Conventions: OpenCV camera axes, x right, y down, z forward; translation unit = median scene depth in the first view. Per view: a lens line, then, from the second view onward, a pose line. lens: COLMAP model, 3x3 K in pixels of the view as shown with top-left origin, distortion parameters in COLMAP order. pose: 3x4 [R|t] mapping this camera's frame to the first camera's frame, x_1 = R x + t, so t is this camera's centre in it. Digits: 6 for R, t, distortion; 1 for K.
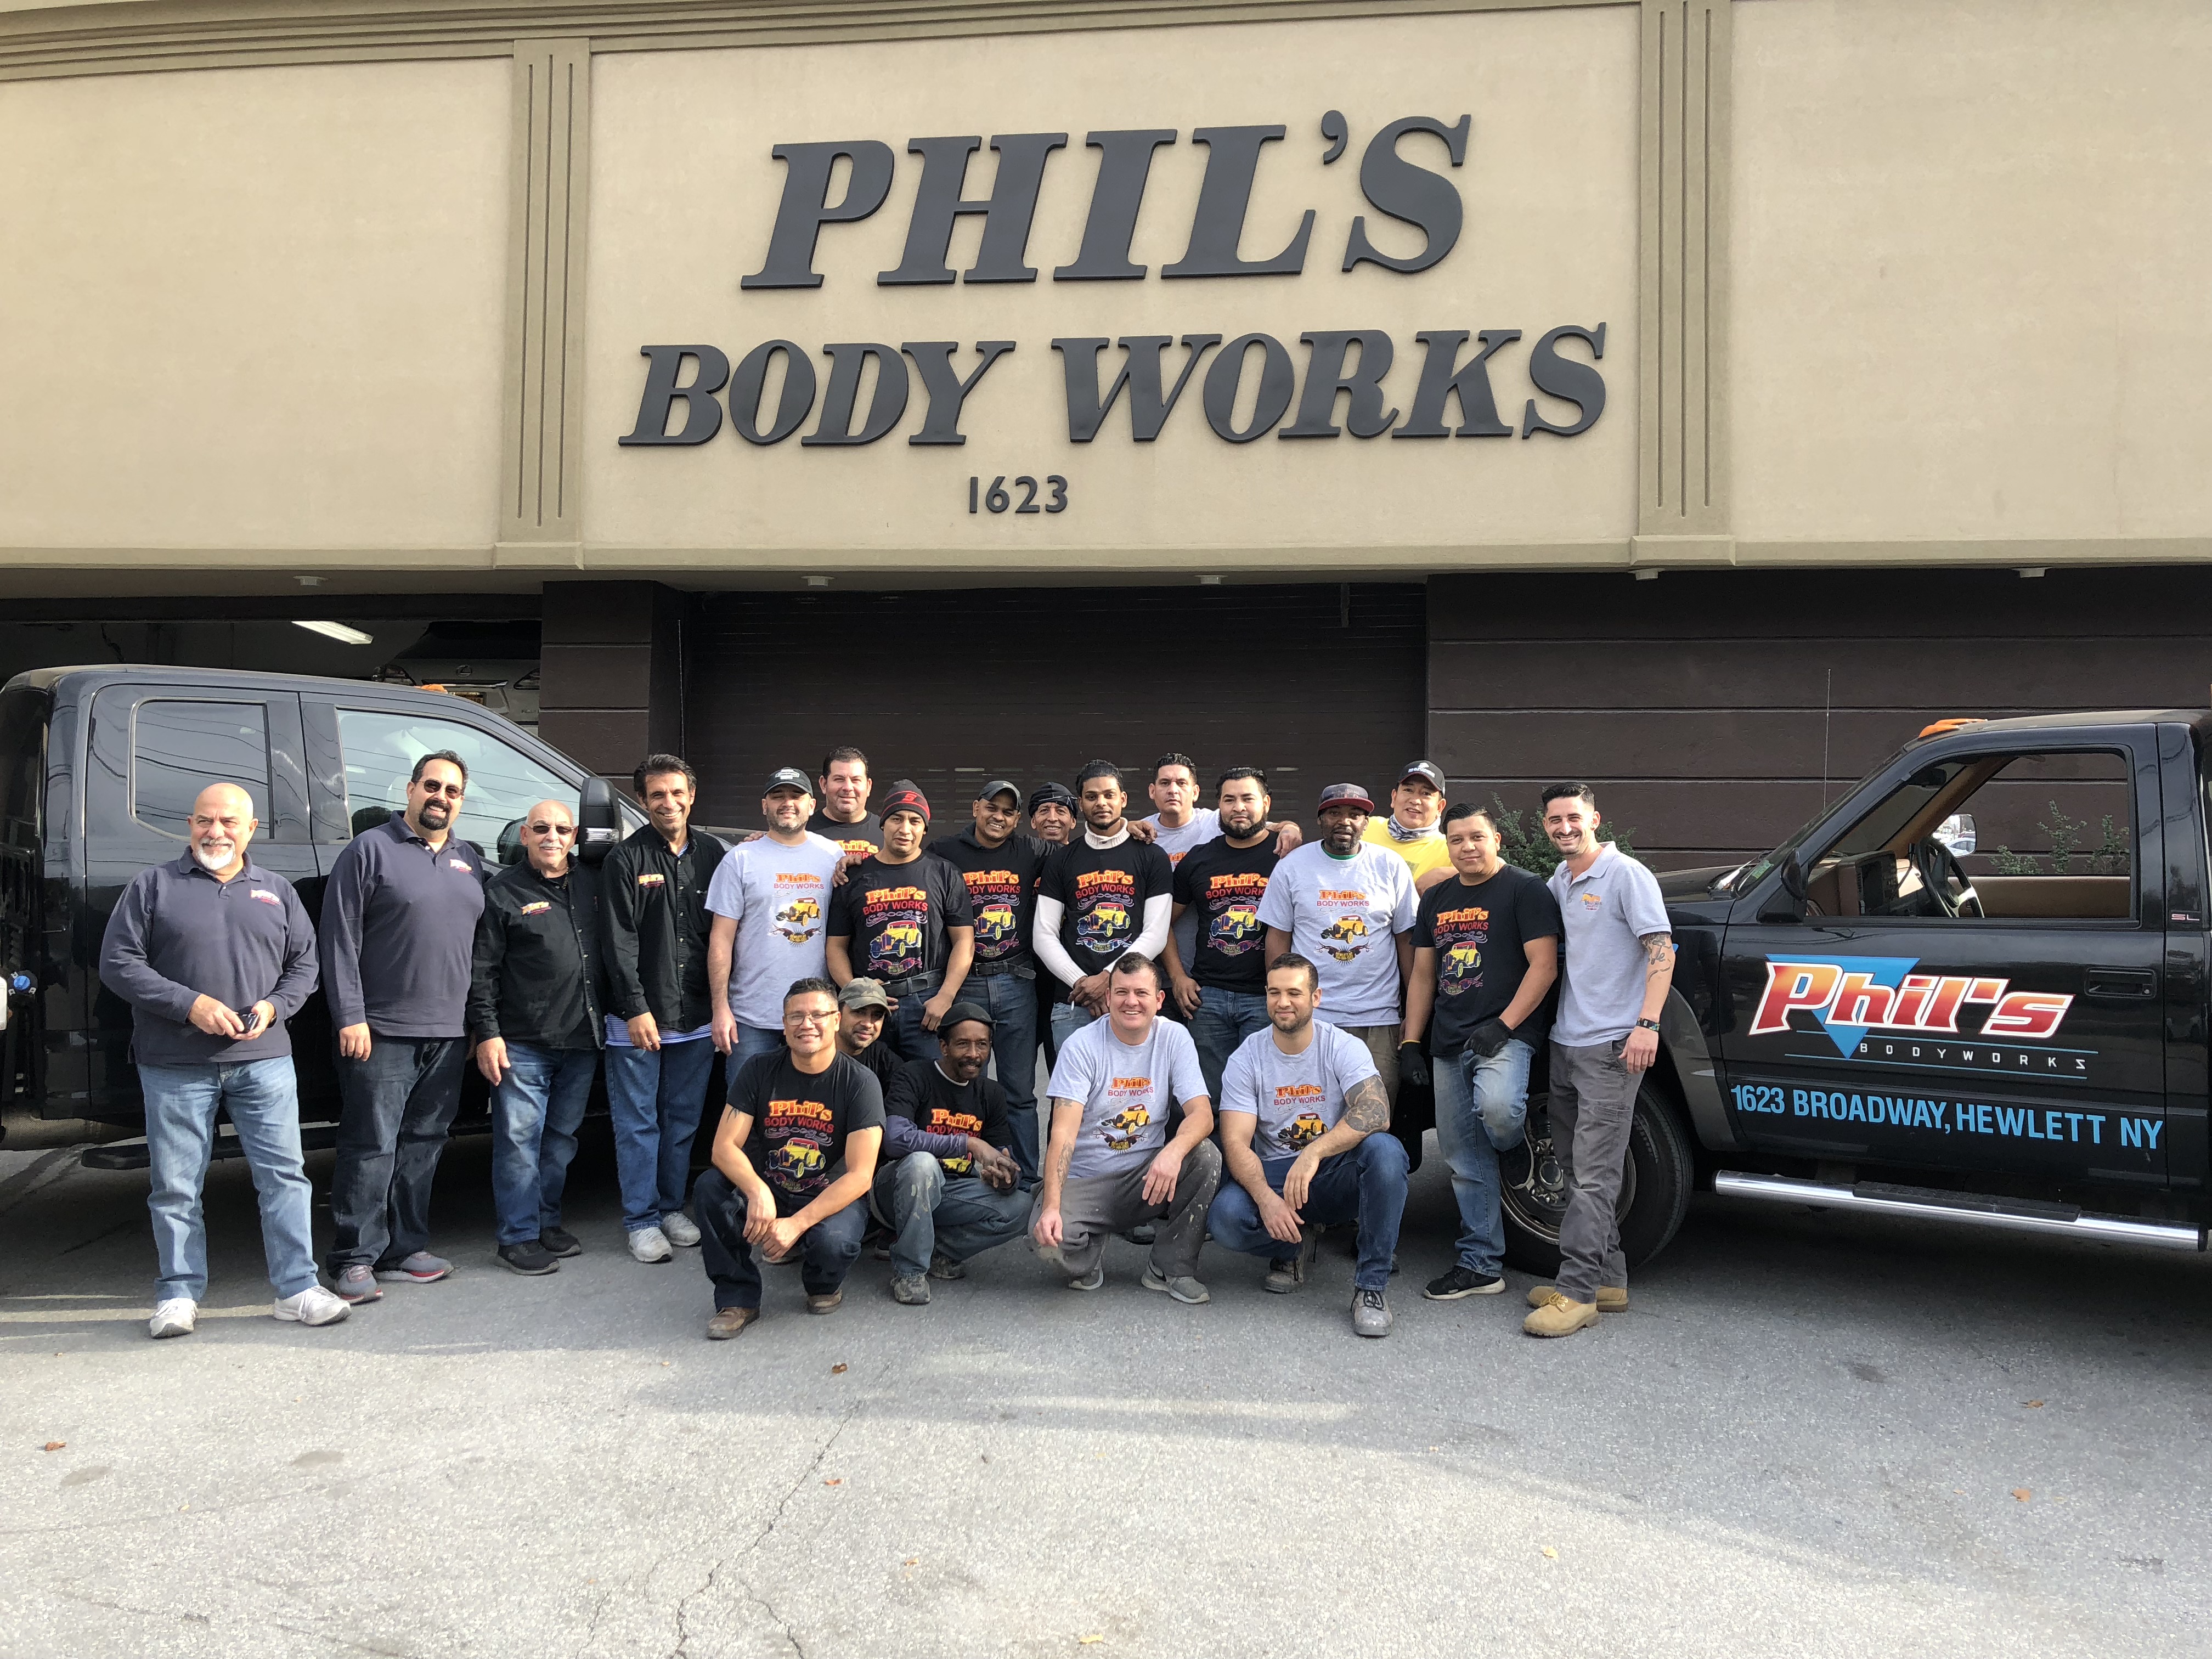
lens RADIAL K [[1823.7, 0, 1117.6], [0, 1823.7, 833.4], [0, 0, 1]] dist [0.011572, -0.035291]
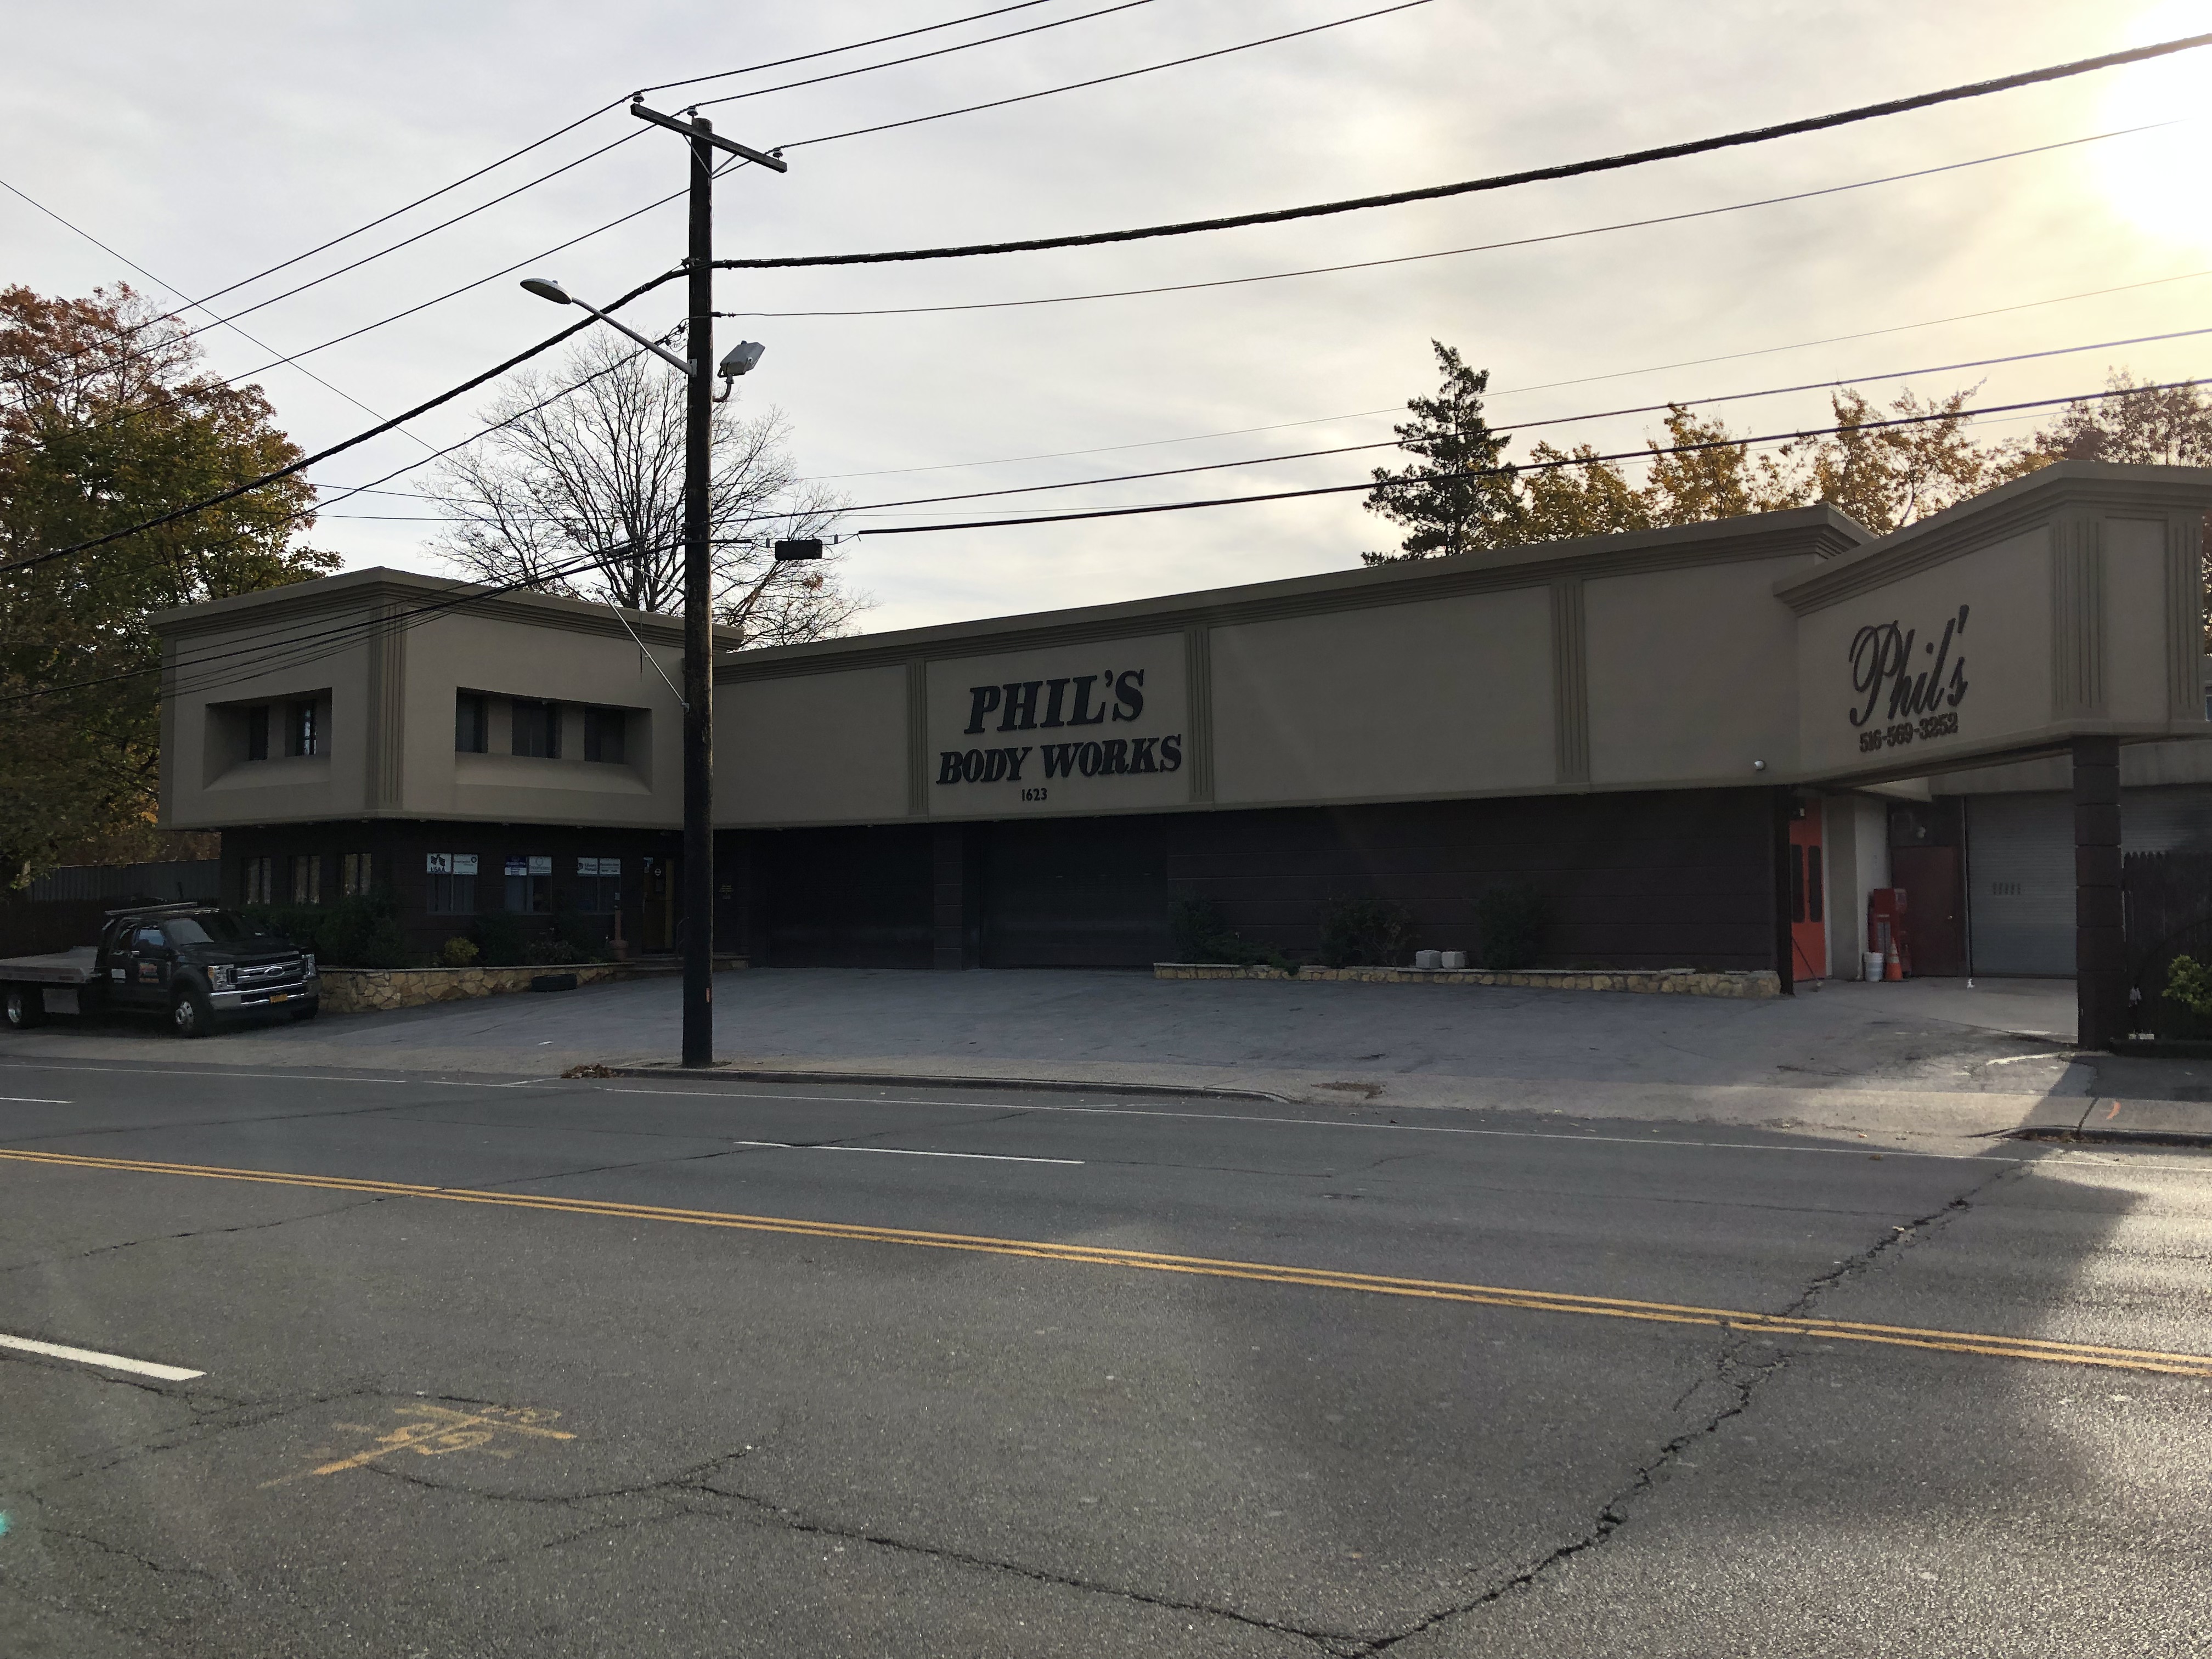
lens RADIAL K [[1823.7, 0, 1097.6], [0, 1823.7, 828.7], [0, 0, 1]] dist [0.011572, -0.035291]
pose [[0.868033, -0.045432, -0.494423, 1.630086], [0.042194, 0.998952, -0.017715, -0.065850], [0.494710, -0.005485, 0.869041, -1.730026]]
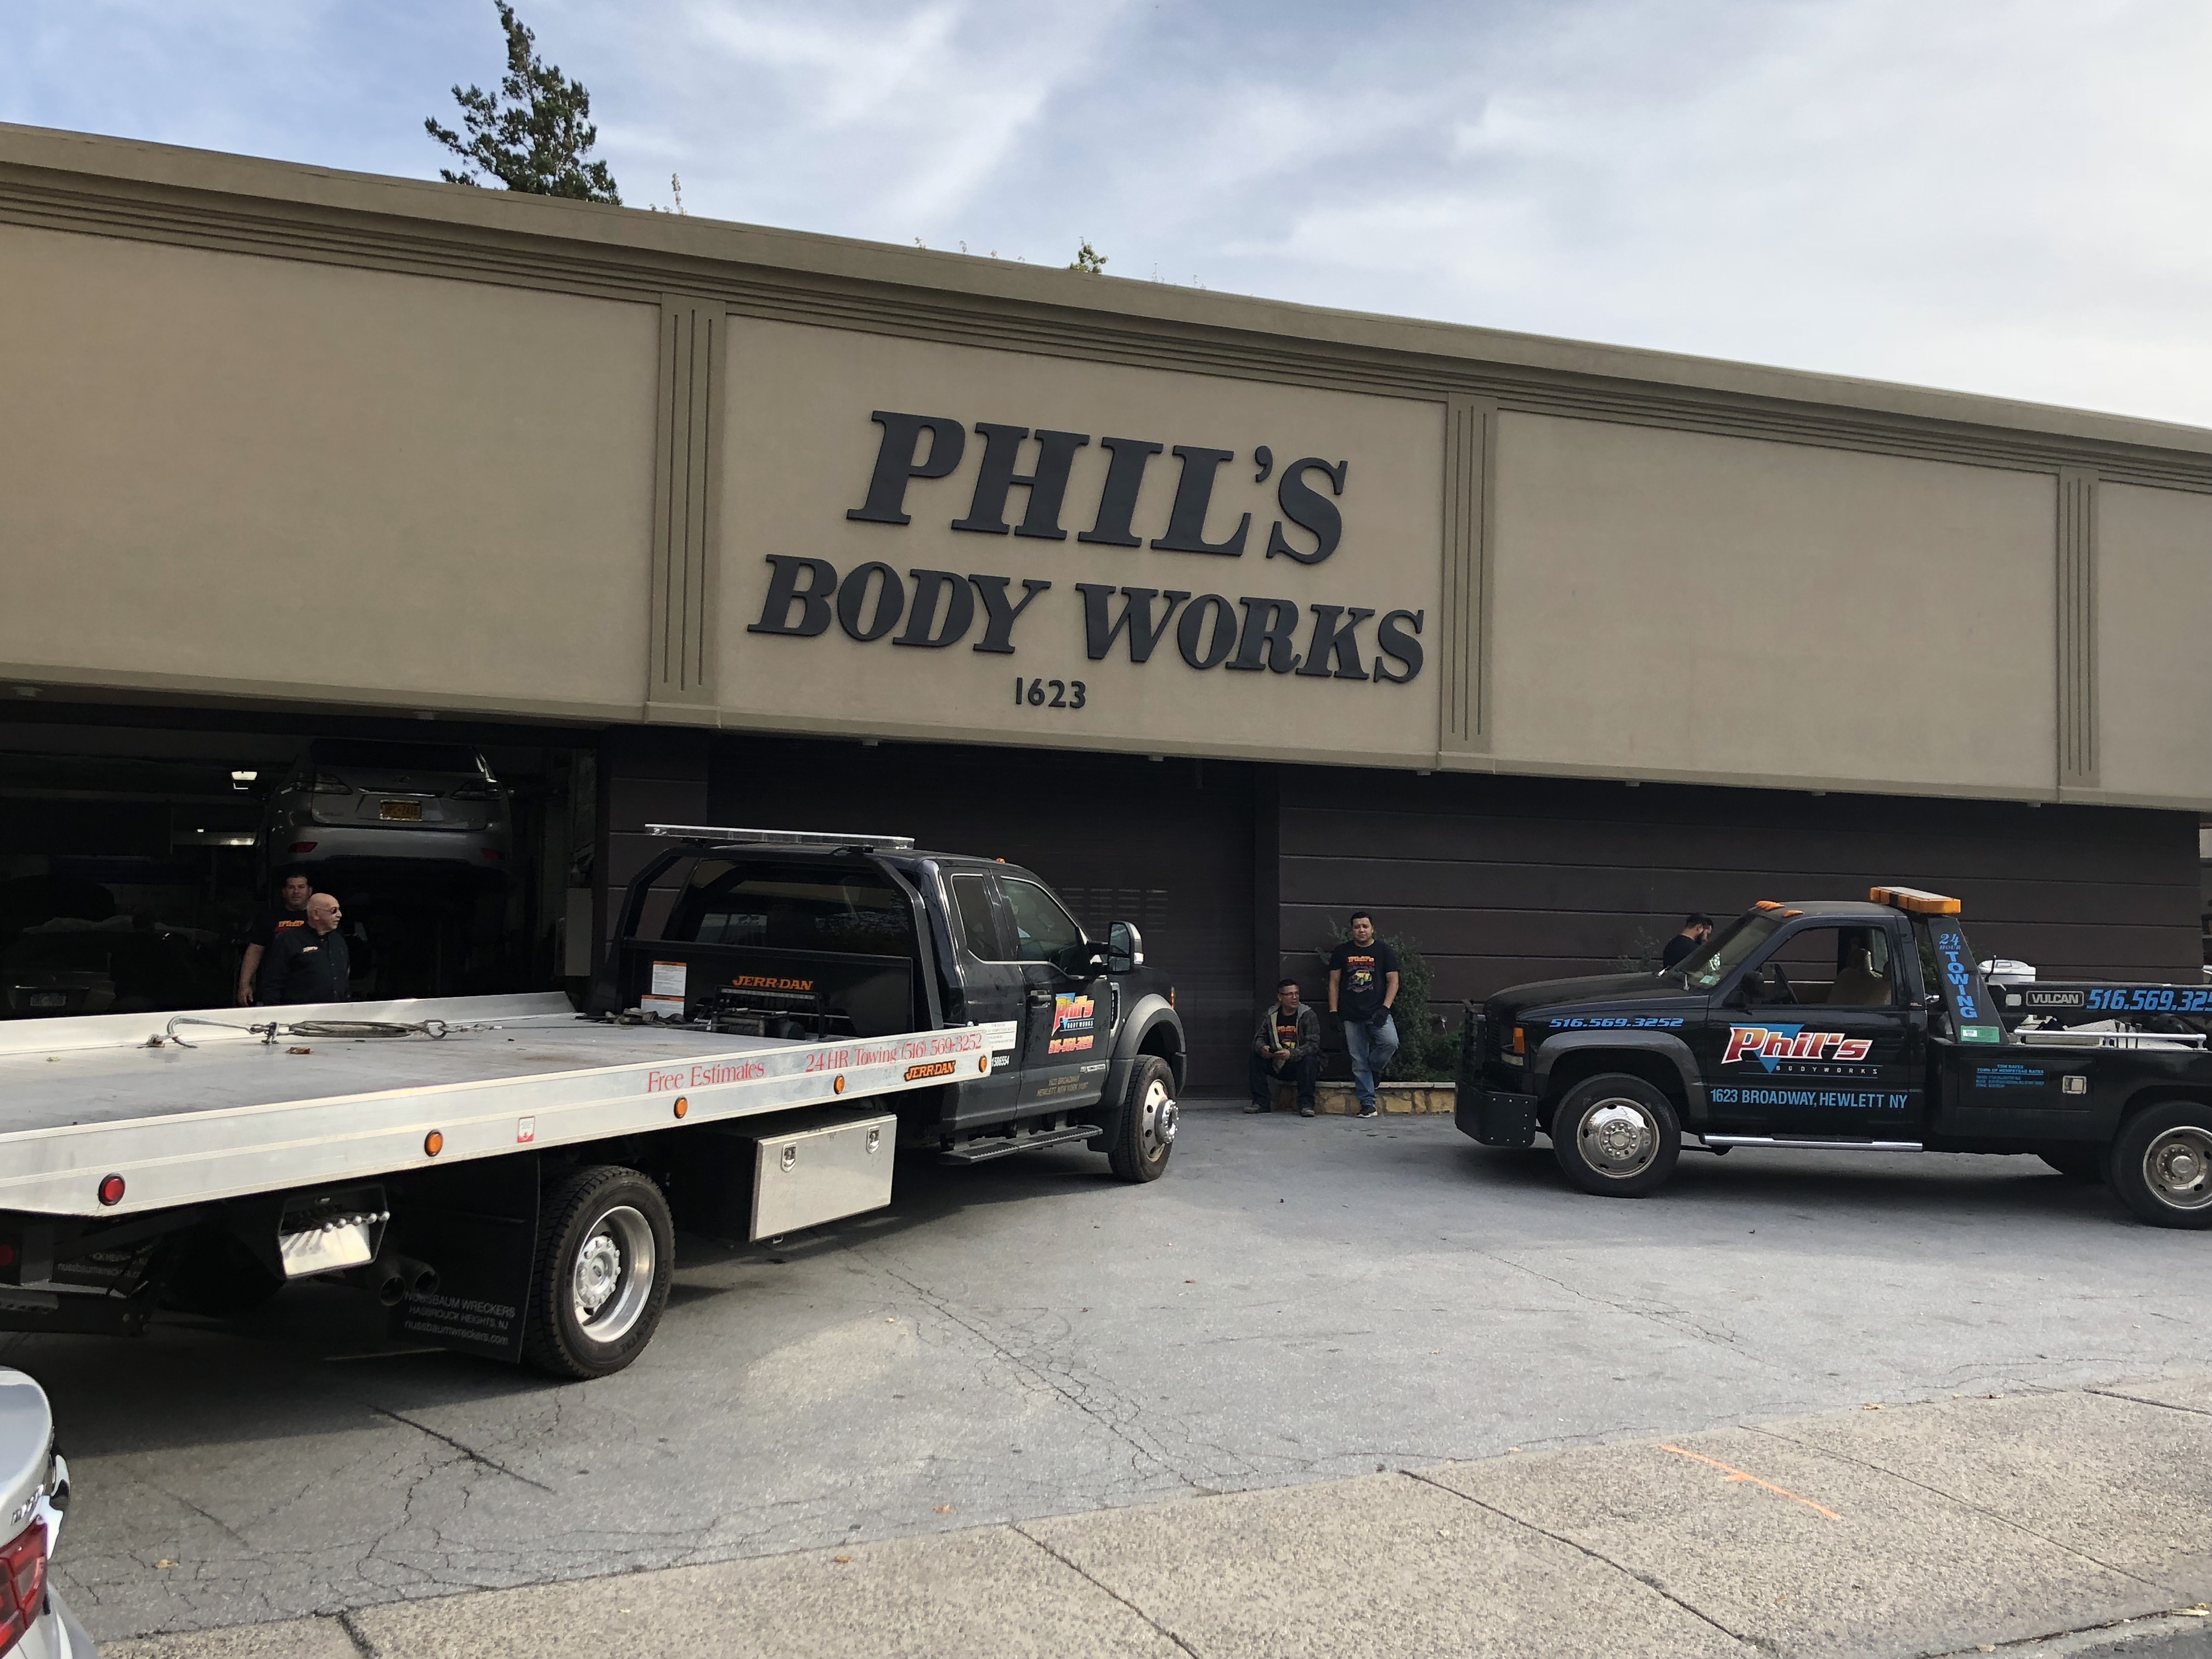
lens RADIAL K [[2174.2, 0, 1117.4], [0, 2174.2, 838.8], [0, 0, 1]] dist [0.073242, 0.000000]
pose [[0.878957, 0.027174, 0.476126, -0.793270], [-0.017174, 0.999531, -0.025342, -0.036931], [-0.476591, 0.014098, 0.879012, -0.460816]]
